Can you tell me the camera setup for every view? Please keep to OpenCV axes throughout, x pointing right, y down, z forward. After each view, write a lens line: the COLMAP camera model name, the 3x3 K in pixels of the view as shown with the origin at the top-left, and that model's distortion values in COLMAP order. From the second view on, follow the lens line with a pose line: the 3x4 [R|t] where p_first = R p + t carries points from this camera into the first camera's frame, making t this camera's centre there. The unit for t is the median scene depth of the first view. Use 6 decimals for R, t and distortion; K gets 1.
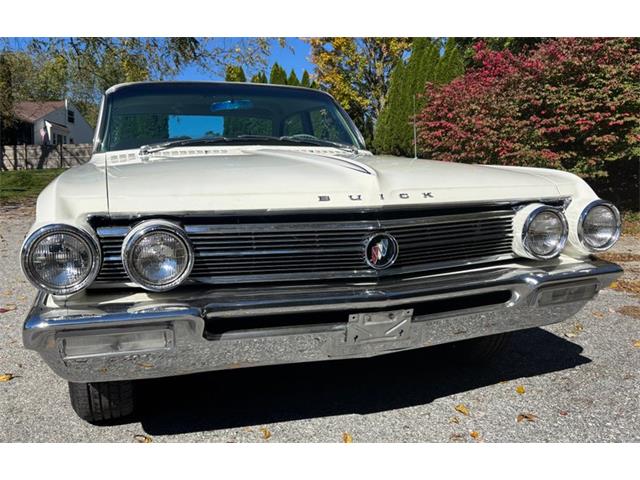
lens RADIAL K [[532.8, 0, 320.2], [0, 532.8, 230.3], [0, 0, 1]] dist [0.012255, -0.010915]
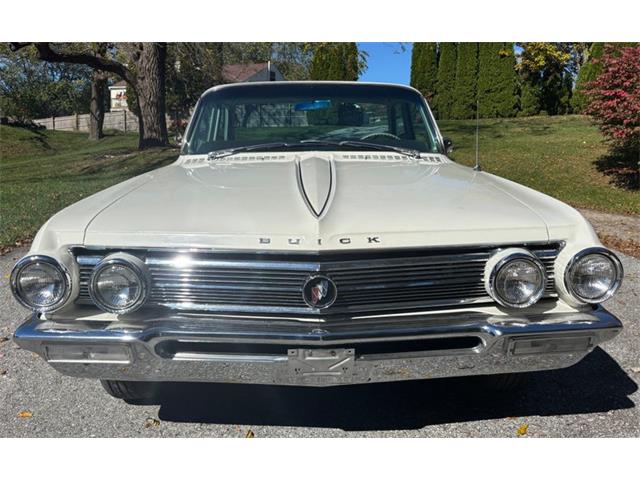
lens RADIAL K [[533.6, 0, 355.2], [0, 533.6, 219.0], [0, 0, 1]] dist [0.008230, -0.005030]
pose [[0.957285, 0.059942, -0.282866, 0.259770], [-0.043226, 0.996950, 0.064975, -0.097608], [0.285898, -0.049972, 0.956956, 0.014949]]
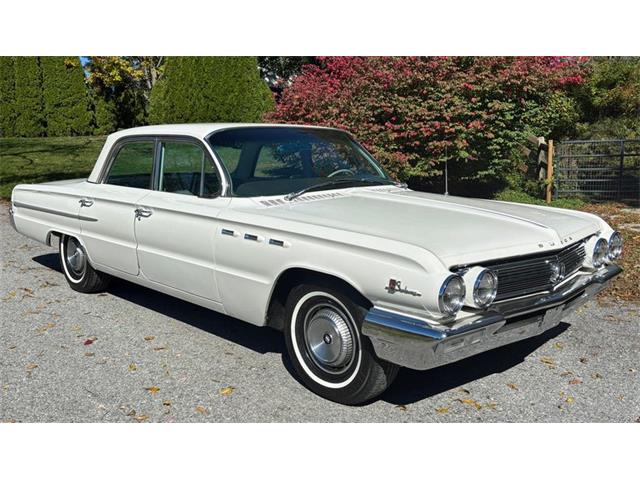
lens RADIAL K [[583.1, 0, 316.4], [0, 583.1, 239.2], [0, 0, 1]] dist [0.016596, -0.000280]
pose [[0.913310, -0.052967, 0.403806, -0.769528], [0.034370, 0.997994, 0.053168, -0.112387], [-0.405812, -0.034680, 0.913298, -0.243133]]
